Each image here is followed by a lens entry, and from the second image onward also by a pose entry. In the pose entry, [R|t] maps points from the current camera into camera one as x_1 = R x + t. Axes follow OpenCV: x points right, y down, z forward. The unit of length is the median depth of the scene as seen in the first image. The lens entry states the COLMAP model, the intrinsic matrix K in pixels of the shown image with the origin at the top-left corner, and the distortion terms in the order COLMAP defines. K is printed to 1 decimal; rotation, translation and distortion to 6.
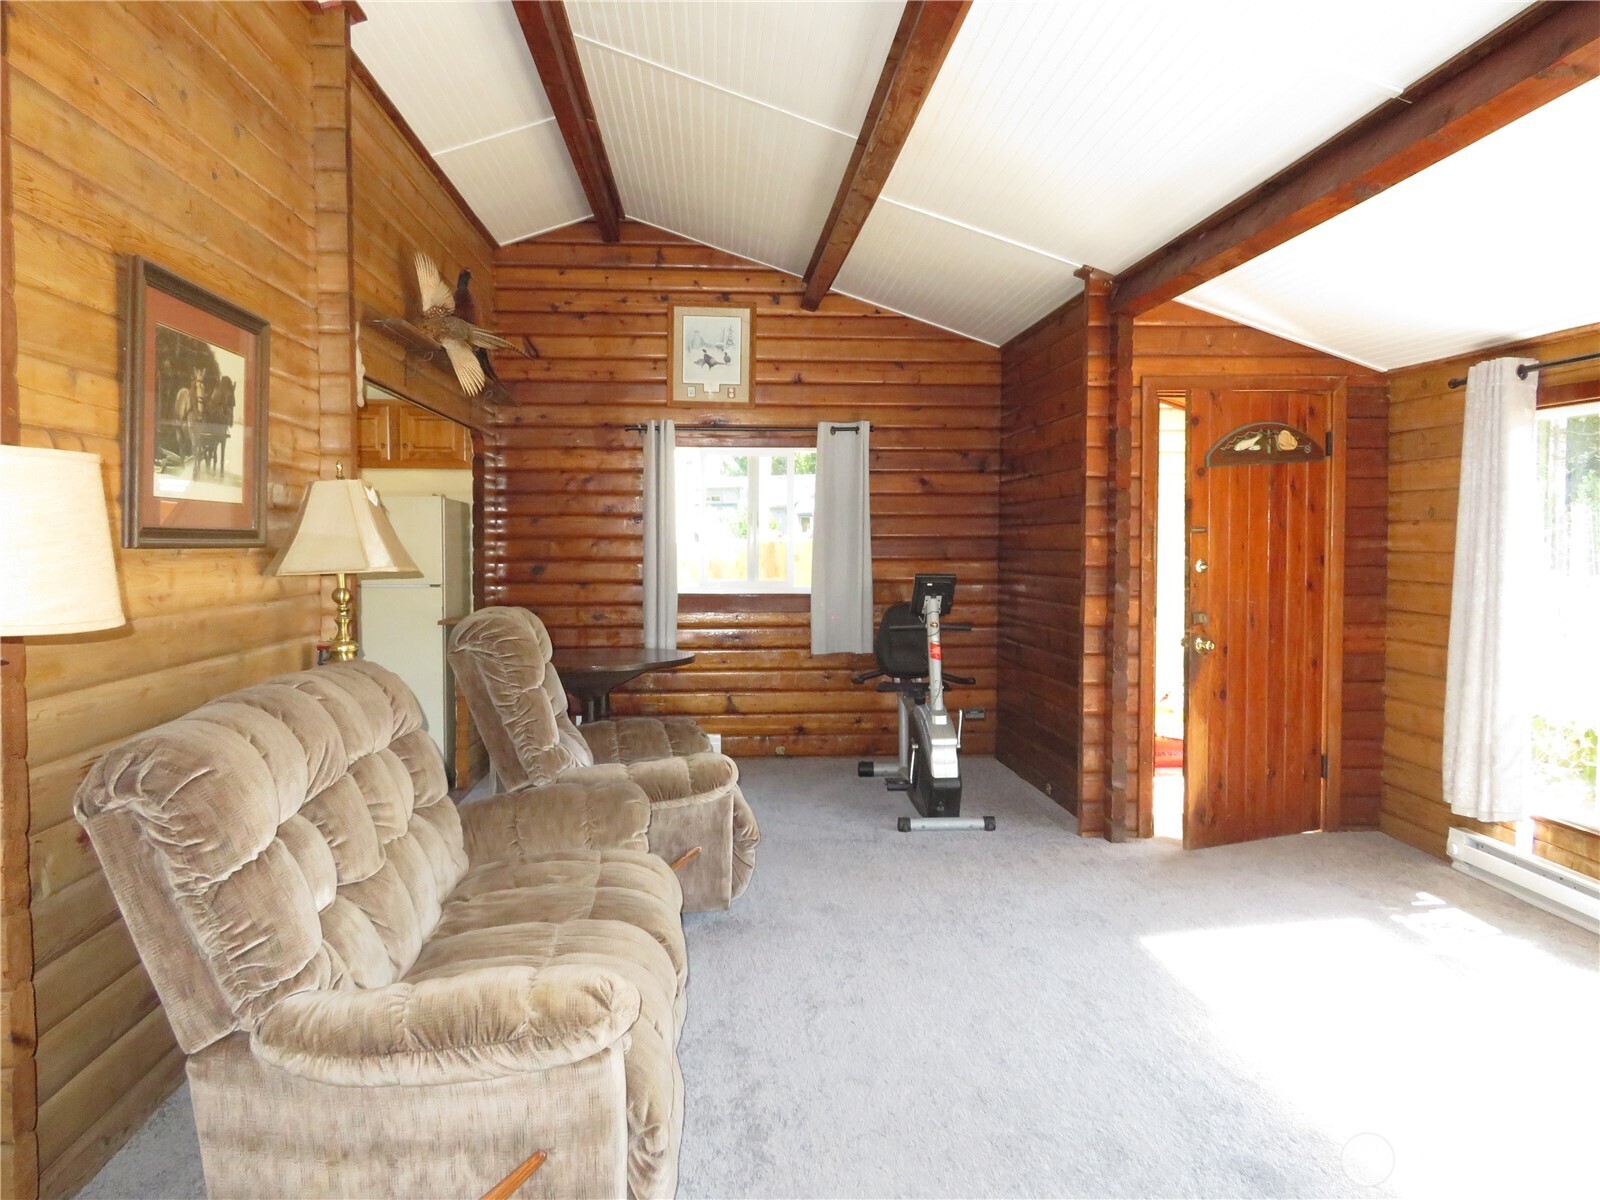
lens RADIAL K [[1163.1, 0, 800.0], [0, 1163.1, 600.0], [0, 0, 1]] dist [0.002304, -0.004372]
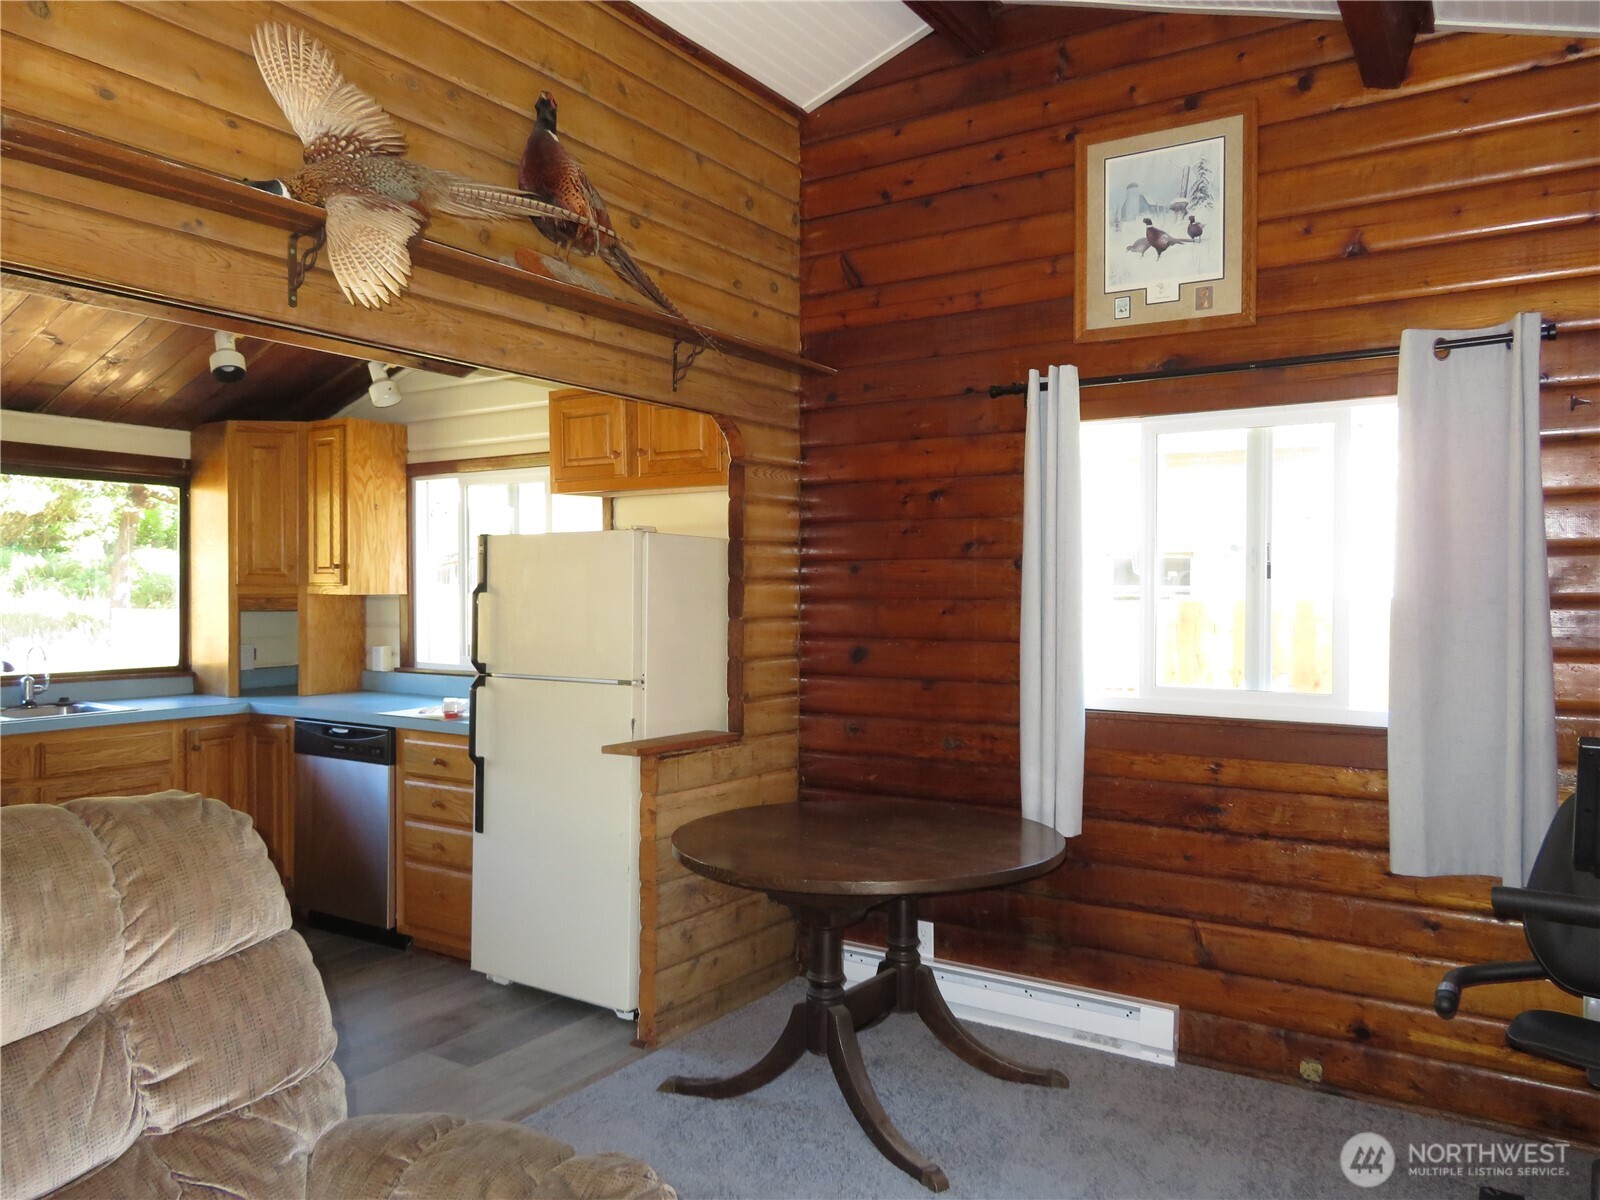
lens RADIAL K [[1163.1, 0, 800.0], [0, 1163.1, 600.0], [0, 0, 1]] dist [0.002304, -0.004372]
pose [[0.795255, 0.003830, -0.606263, 0.100484], [-0.029785, 0.999019, -0.032758, -0.033322], [0.605543, 0.044108, 0.794589, 0.526755]]
